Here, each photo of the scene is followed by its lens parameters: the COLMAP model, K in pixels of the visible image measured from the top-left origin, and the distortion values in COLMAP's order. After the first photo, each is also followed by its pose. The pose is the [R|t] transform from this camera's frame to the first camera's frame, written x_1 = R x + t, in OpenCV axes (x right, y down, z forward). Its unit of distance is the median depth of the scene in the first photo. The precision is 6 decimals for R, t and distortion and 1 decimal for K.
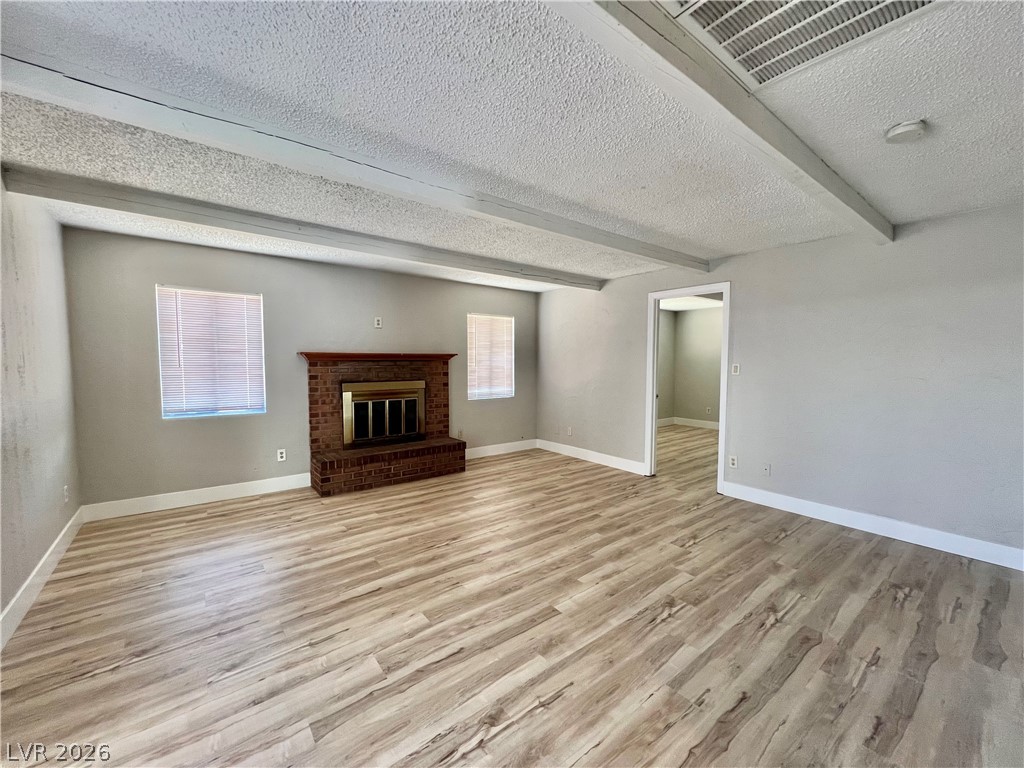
lens RADIAL K [[408.7, 0, 510.2], [0, 408.7, 382.9], [0, 0, 1]] dist [-0.004716, -0.000142]
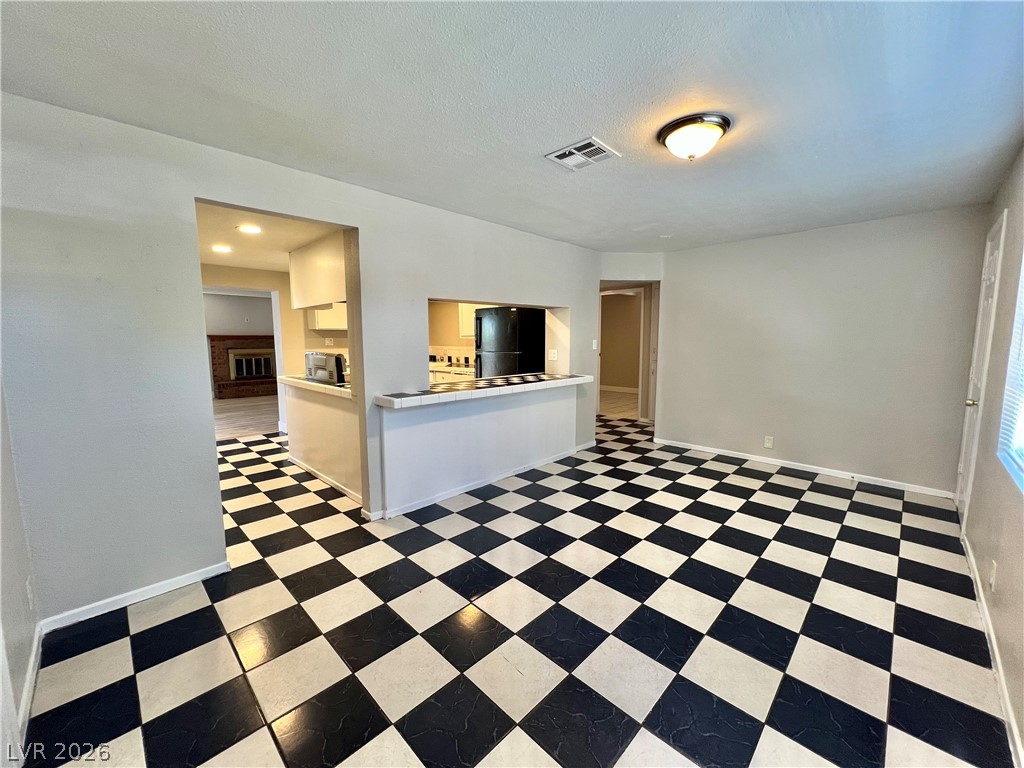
lens RADIAL K [[383.8, 0, 509.5], [0, 383.8, 375.0], [0, 0, 1]] dist [0.009834, 0.000000]
pose [[0.985948, -0.020582, 0.165779, 0.670009], [0.013045, 0.998836, 0.046430, 0.056534], [-0.166542, -0.043615, 0.985069, -1.184612]]
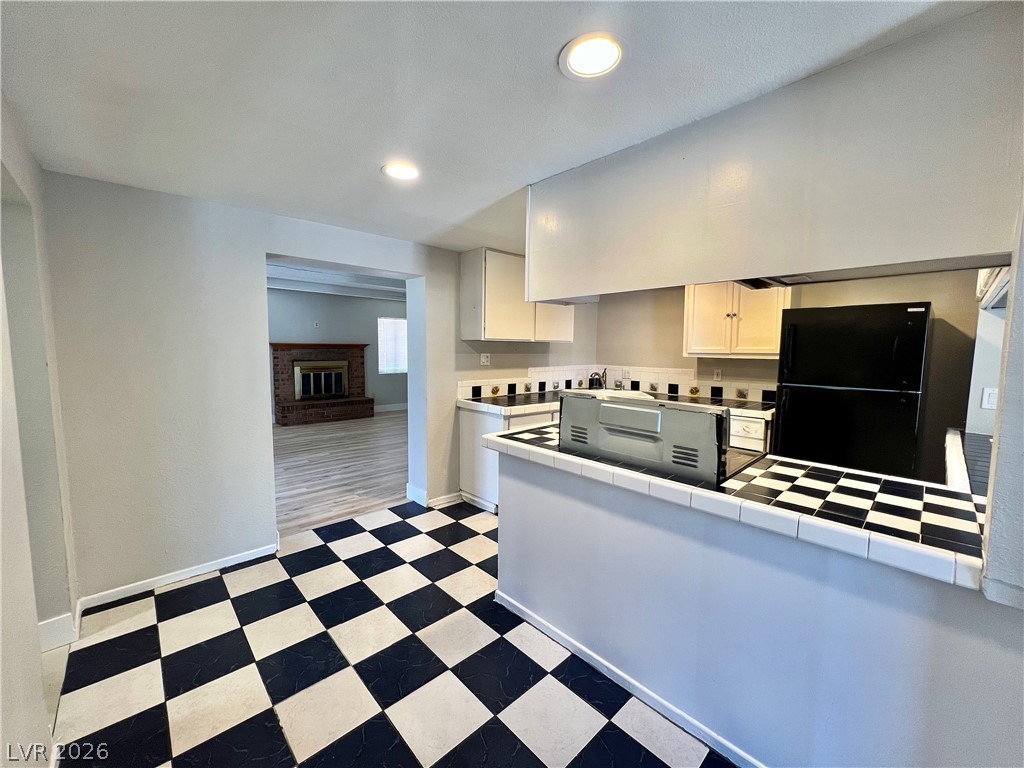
lens RADIAL K [[408.7, 0, 510.2], [0, 408.7, 382.9], [0, 0, 1]] dist [-0.004716, -0.000142]
pose [[0.995403, 0.003671, 0.095707, 0.292501], [-0.007045, 0.999365, 0.034941, 0.022451], [-0.095518, -0.035454, 0.994796, -0.706116]]
